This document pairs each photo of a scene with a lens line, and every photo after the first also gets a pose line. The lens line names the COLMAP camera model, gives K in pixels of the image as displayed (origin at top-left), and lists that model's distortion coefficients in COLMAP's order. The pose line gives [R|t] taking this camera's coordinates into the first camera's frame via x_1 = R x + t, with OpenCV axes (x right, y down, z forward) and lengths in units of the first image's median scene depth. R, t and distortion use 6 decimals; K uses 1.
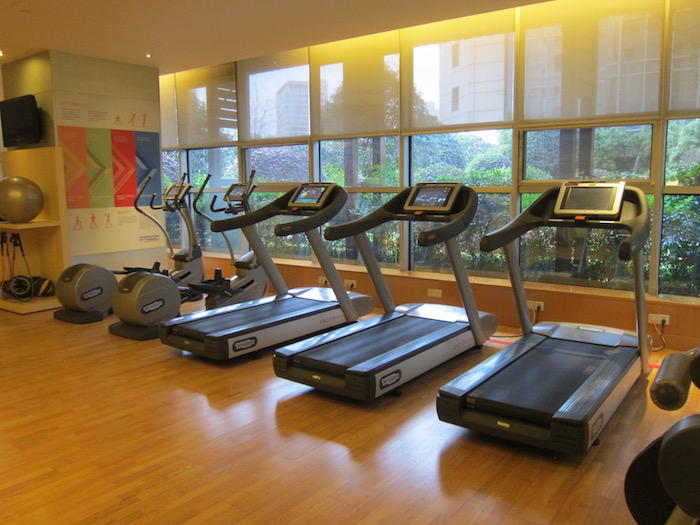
lens RADIAL K [[579.7, 0, 348.4], [0, 579.7, 261.8], [0, 0, 1]] dist [-0.029765, -0.007177]
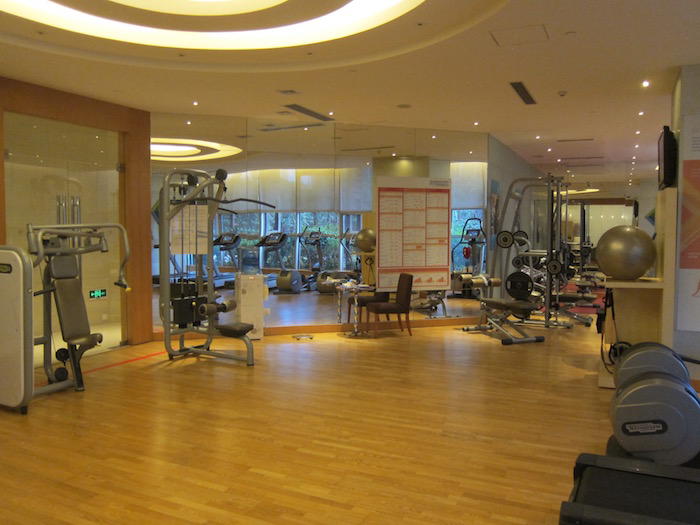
lens RADIAL K [[579.7, 0, 349.5], [0, 579.7, 261.4], [0, 0, 1]] dist [-0.029765, -0.007177]
pose [[0.169917, 0.059283, -0.983674, 0.274601], [-0.118419, 0.992184, 0.039341, -0.112261], [0.978318, 0.109801, 0.175609, 0.618191]]
